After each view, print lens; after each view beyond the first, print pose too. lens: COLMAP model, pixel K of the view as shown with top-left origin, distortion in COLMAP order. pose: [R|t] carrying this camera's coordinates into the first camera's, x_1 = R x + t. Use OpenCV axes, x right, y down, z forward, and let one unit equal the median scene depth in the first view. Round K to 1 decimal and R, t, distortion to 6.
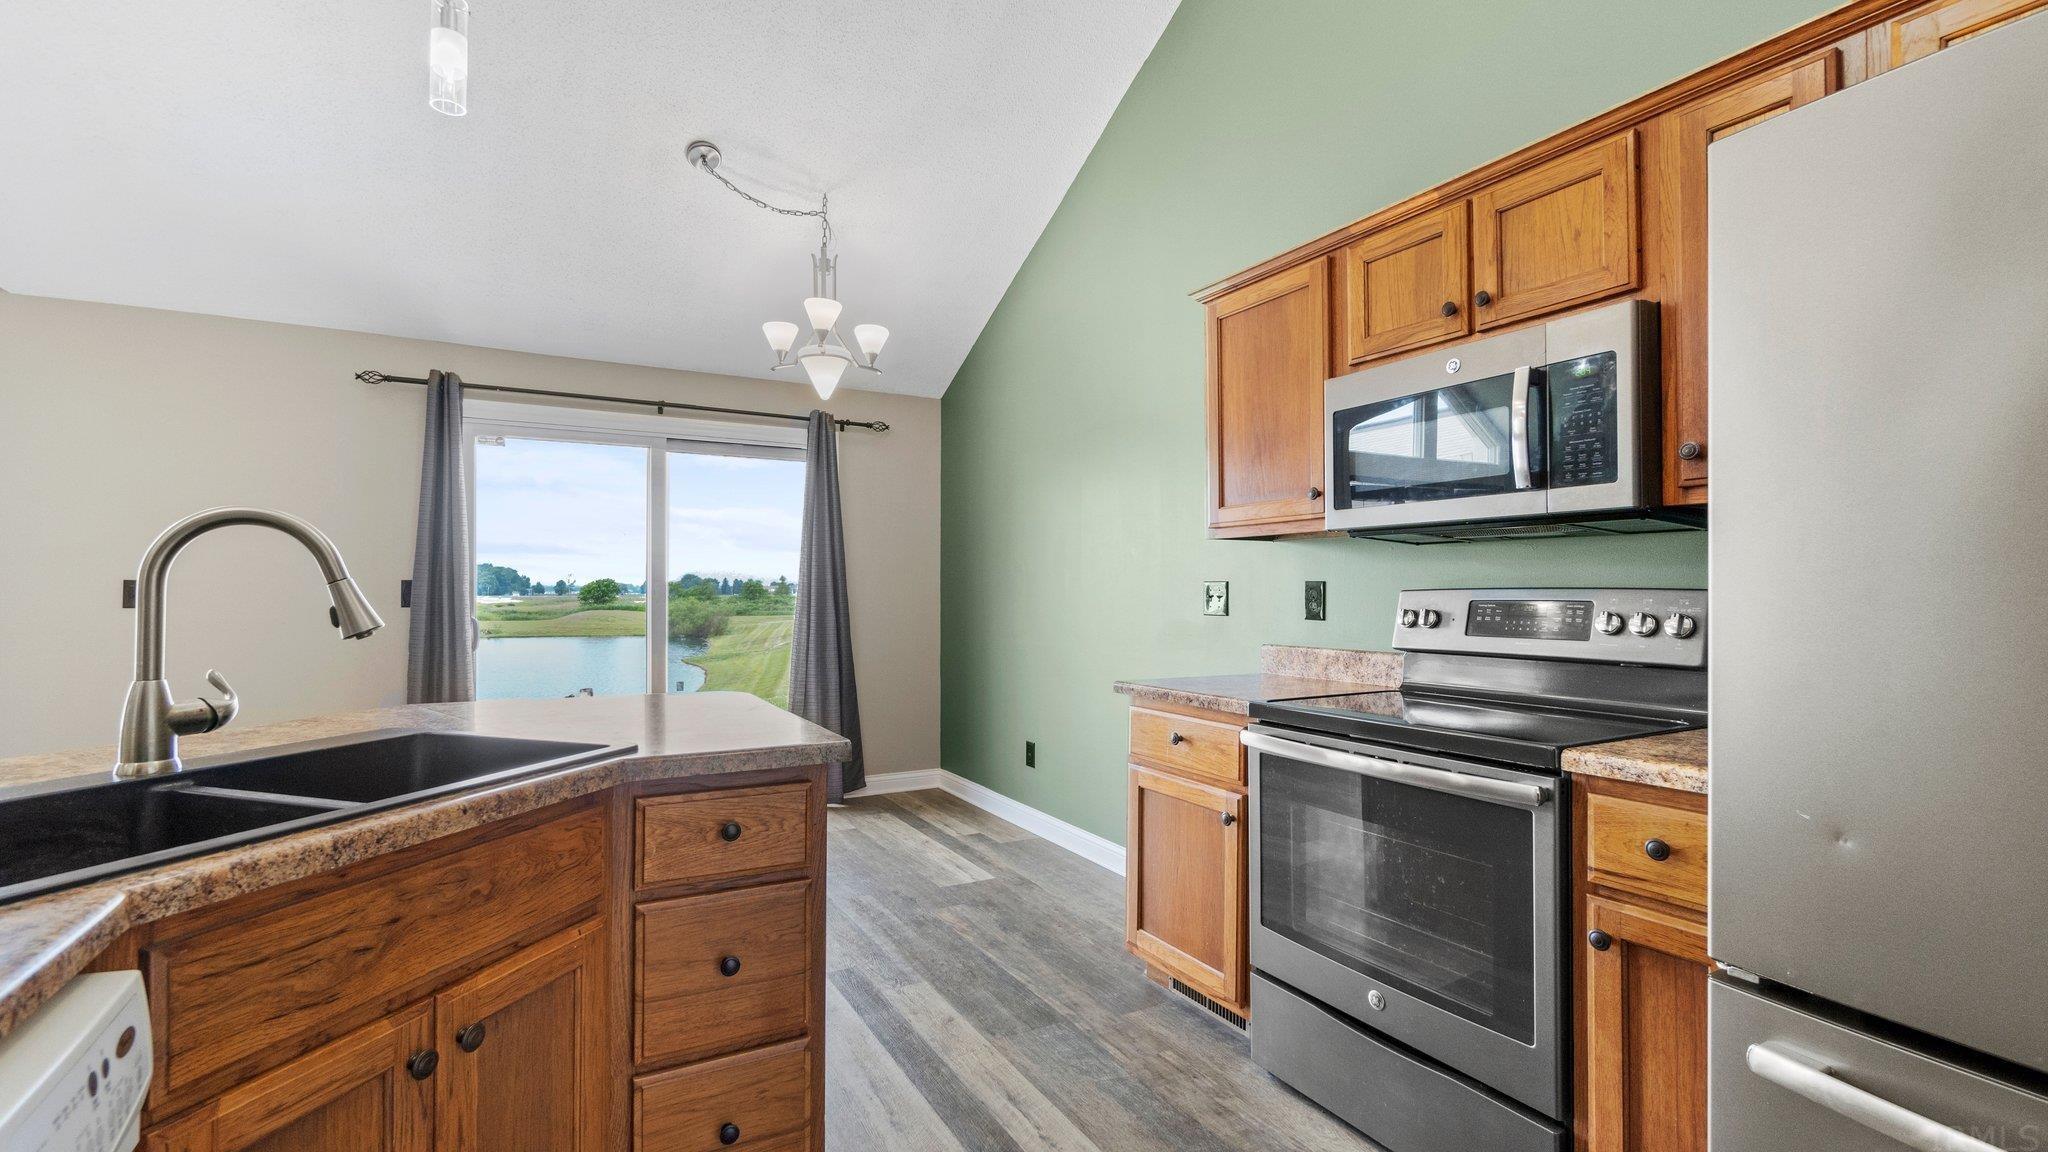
lens RADIAL K [[885.7, 0, 1001.6], [0, 885.7, 586.5], [0, 0, 1]] dist [-0.002866, 0.000313]
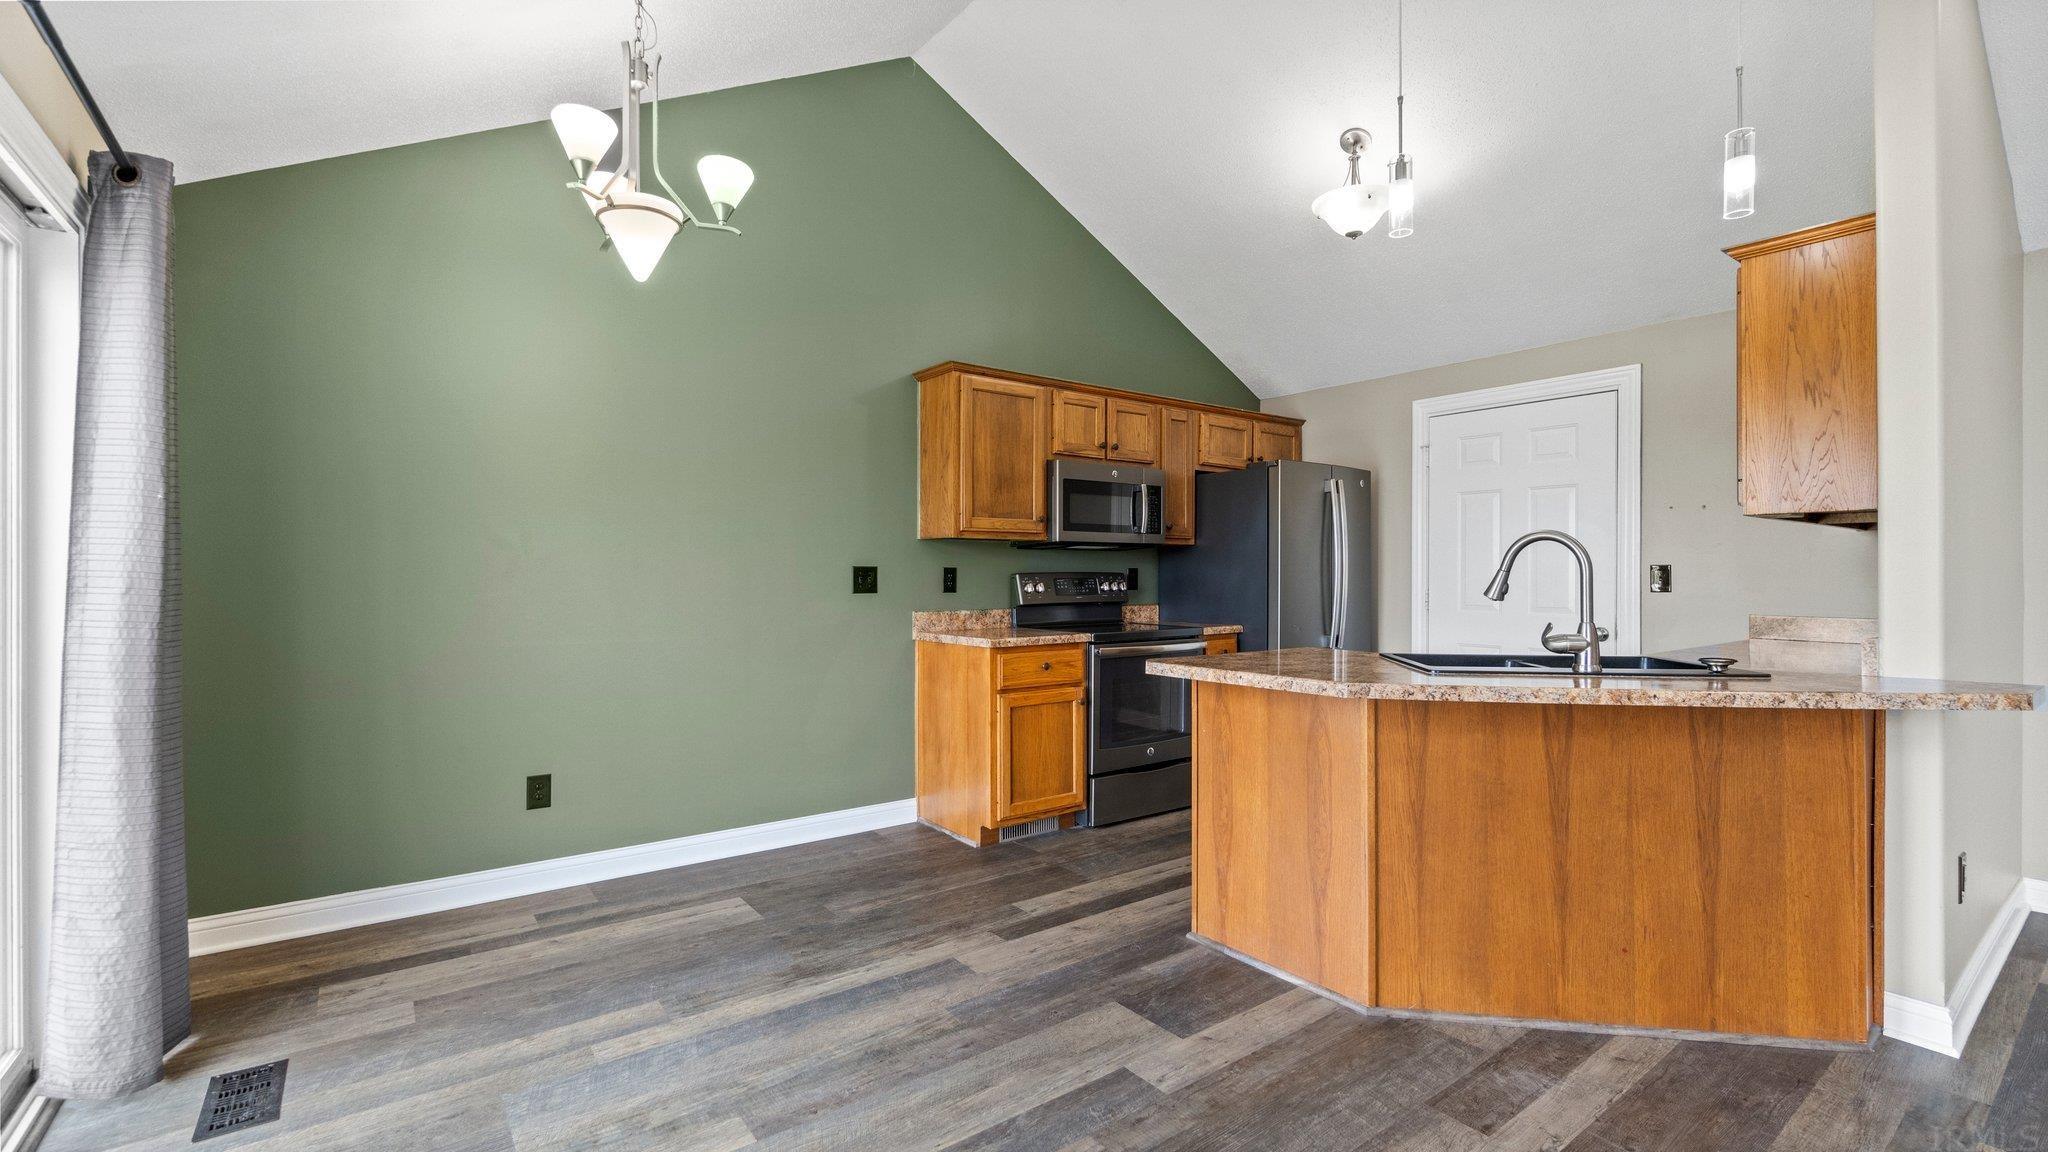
lens RADIAL K [[887.2, 0, 1024.0], [0, 887.2, 576.0], [0, 0, 1]] dist [-0.000780, 0.000013]
pose [[-0.142630, -0.006056, 0.989758, -1.326067], [-0.007848, 0.999957, 0.004987, 0.000532], [-0.989745, -0.007056, -0.142672, 1.214399]]
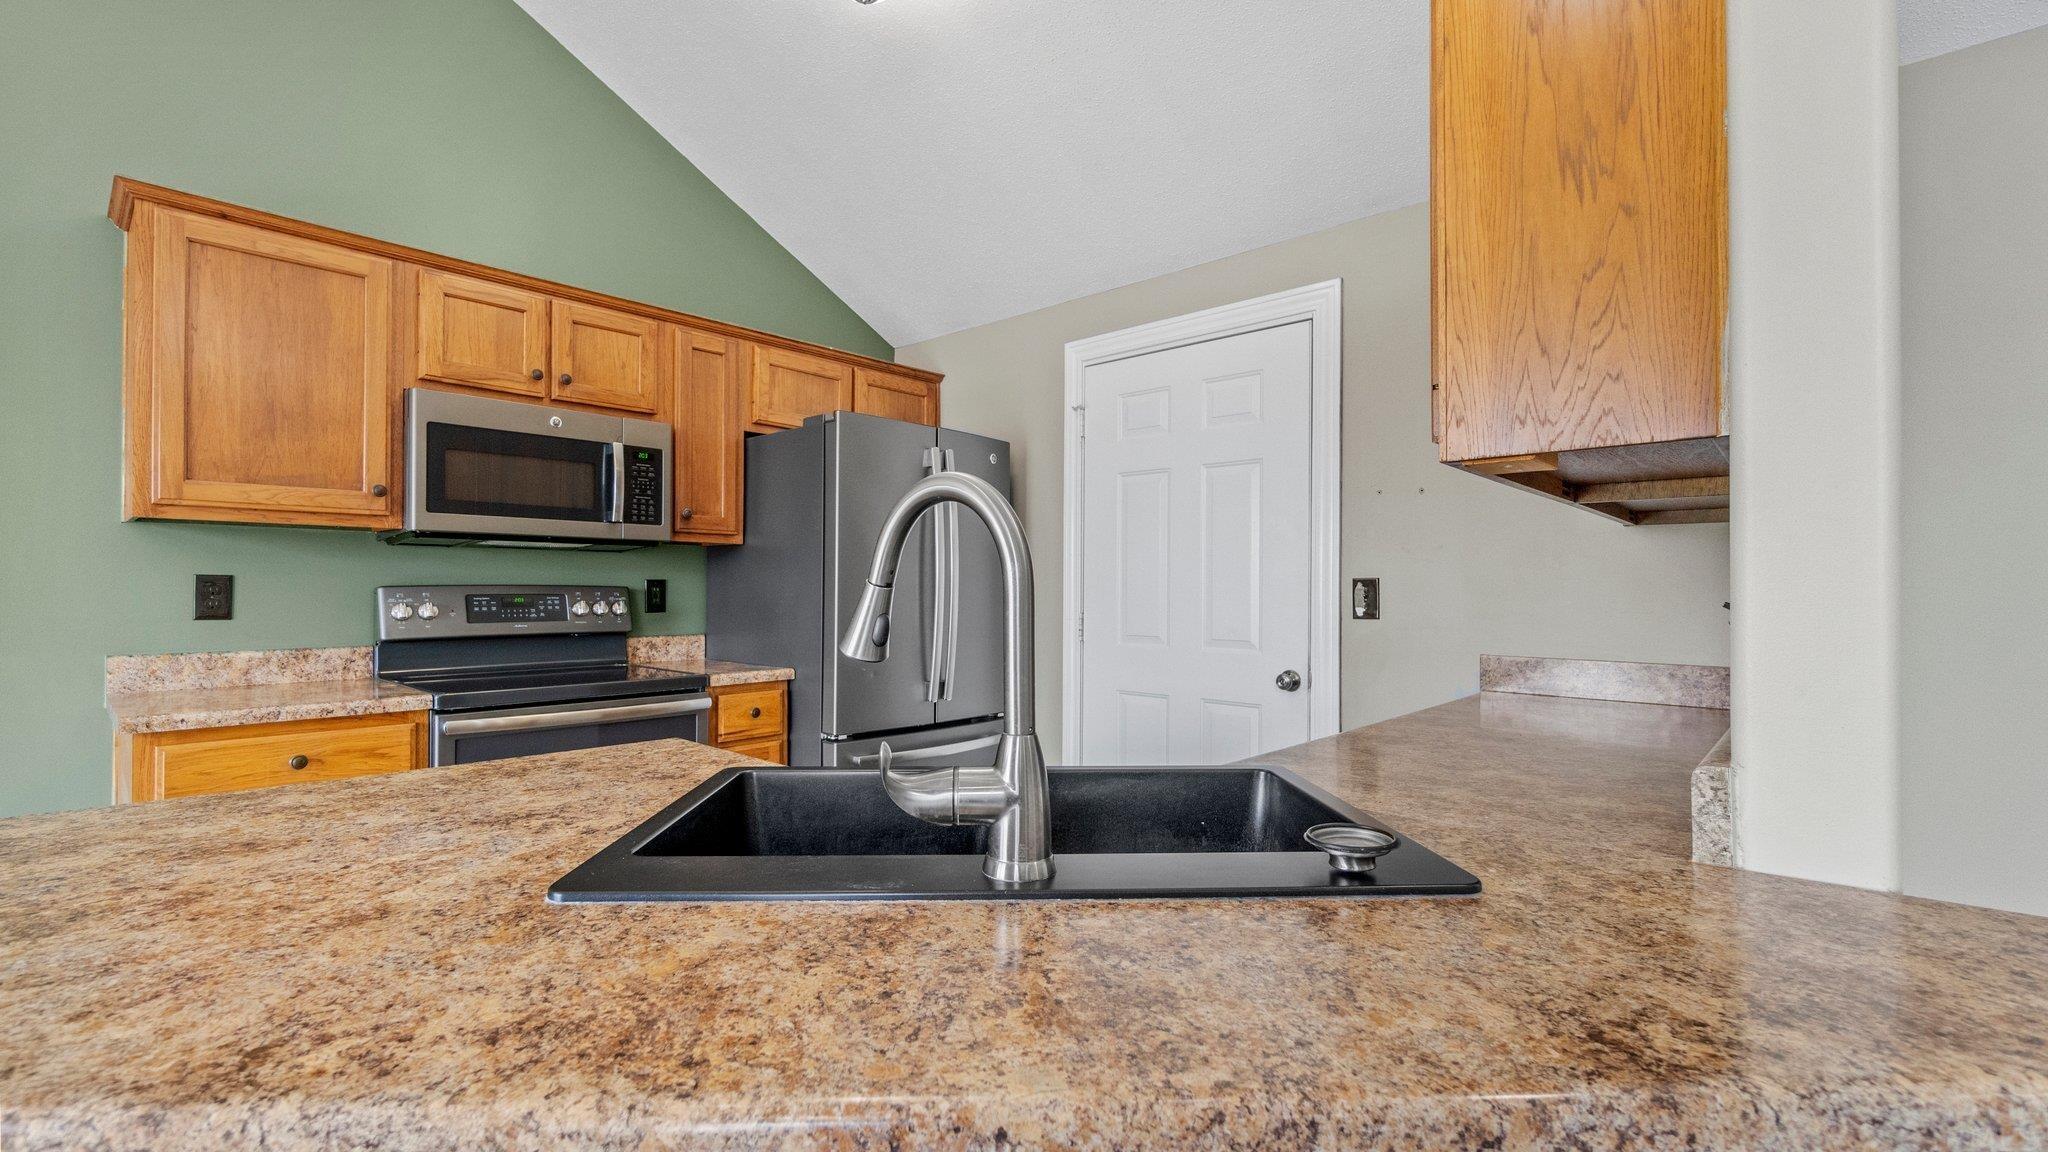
lens RADIAL K [[894.3, 0, 1017.2], [0, 894.3, 582.0], [0, 0, 1]] dist [-0.001570, -0.000277]
pose [[-0.322072, 0.001514, 0.946714, -0.798037], [-0.012975, 0.999898, -0.006013, -0.003849], [-0.946626, -0.014220, -0.322020, 0.602034]]
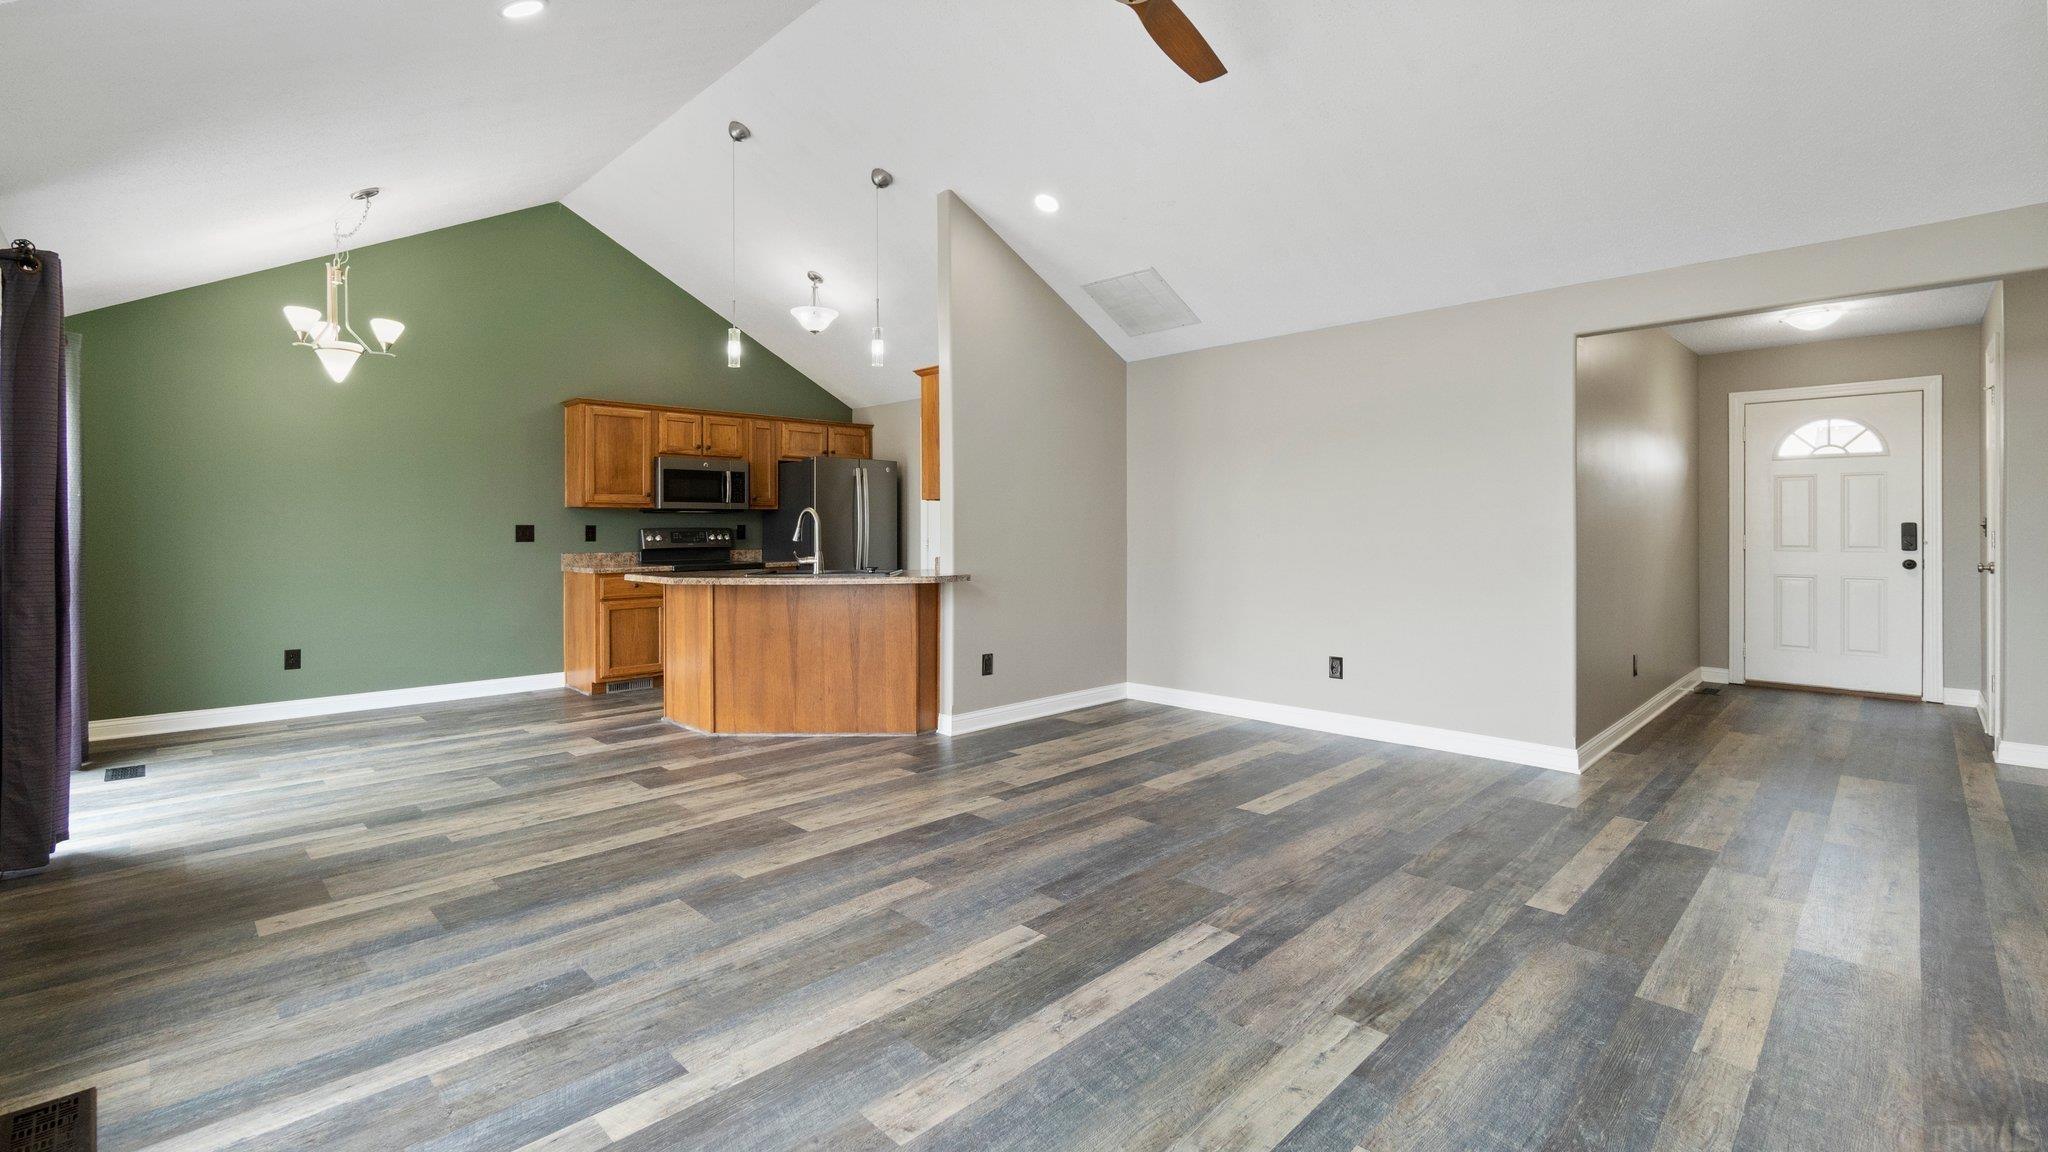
lens RADIAL K [[898.0, 0, 1020.3], [0, 898.0, 526.2], [0, 0, 1]] dist [-0.003399, -0.000466]
pose [[-0.278914, -0.001945, 0.960314, -2.568304], [-0.004480, 0.999990, 0.000725, -0.010876], [-0.960306, -0.004100, -0.278920, 0.621819]]
